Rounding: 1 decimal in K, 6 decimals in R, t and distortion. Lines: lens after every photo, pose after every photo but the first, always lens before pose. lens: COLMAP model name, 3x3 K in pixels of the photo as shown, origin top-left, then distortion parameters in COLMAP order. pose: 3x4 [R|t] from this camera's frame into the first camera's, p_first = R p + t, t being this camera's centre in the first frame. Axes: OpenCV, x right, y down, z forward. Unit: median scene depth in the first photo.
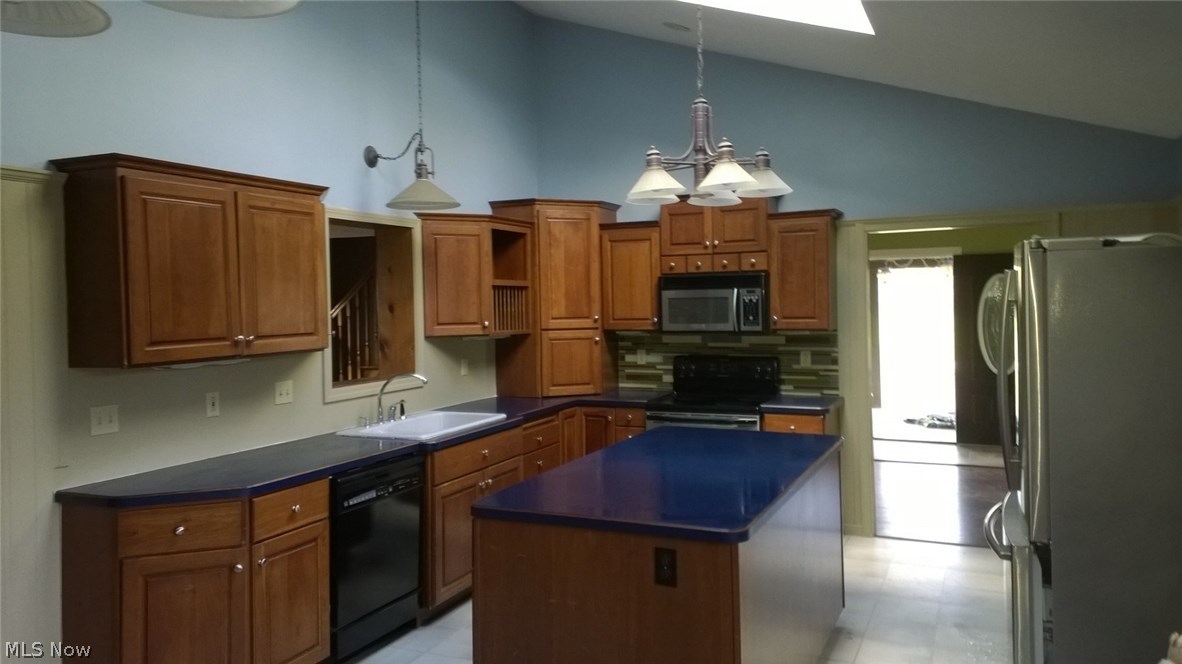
lens RADIAL K [[860.3, 0, 593.0], [0, 860.3, 311.1], [0, 0, 1]] dist [0.202263, -0.265490]
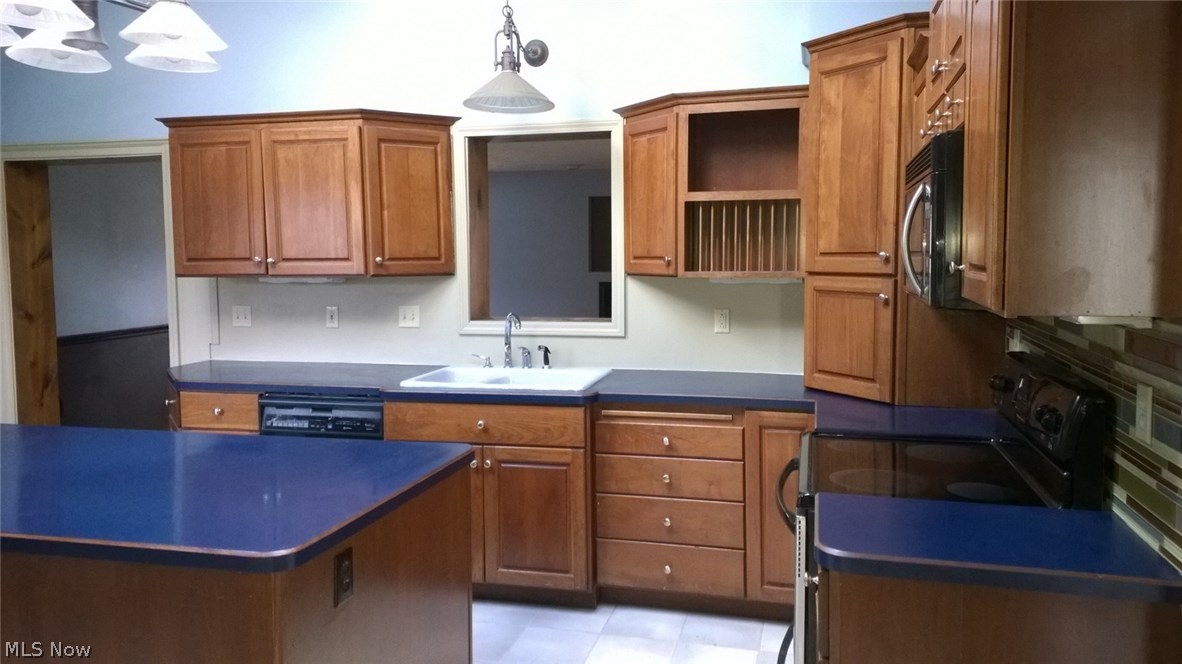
lens RADIAL K [[860.3, 0, 593.0], [0, 860.3, 311.1], [0, 0, 1]] dist [0.202263, -0.265490]
pose [[0.166778, 0.085187, -0.982308, 0.555777], [-0.006903, 0.996337, 0.085231, -0.002066], [0.985970, -0.007434, 0.166756, 0.846625]]
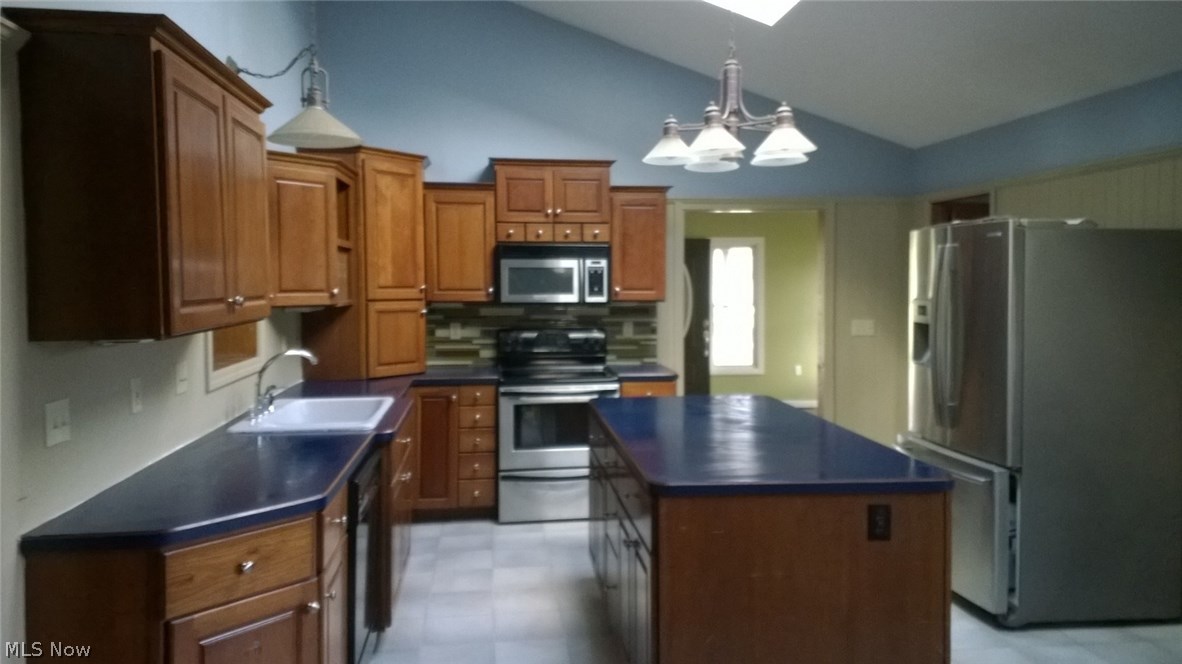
lens RADIAL K [[868.6, 0, 594.0], [0, 868.6, 310.2], [0, 0, 1]] dist [0.151111, -0.136844]
pose [[0.850563, -0.000941, 0.525873, -0.365539], [-0.008940, 0.999828, 0.016249, 0.017047], [-0.525798, -0.018522, 0.850408, 0.154069]]
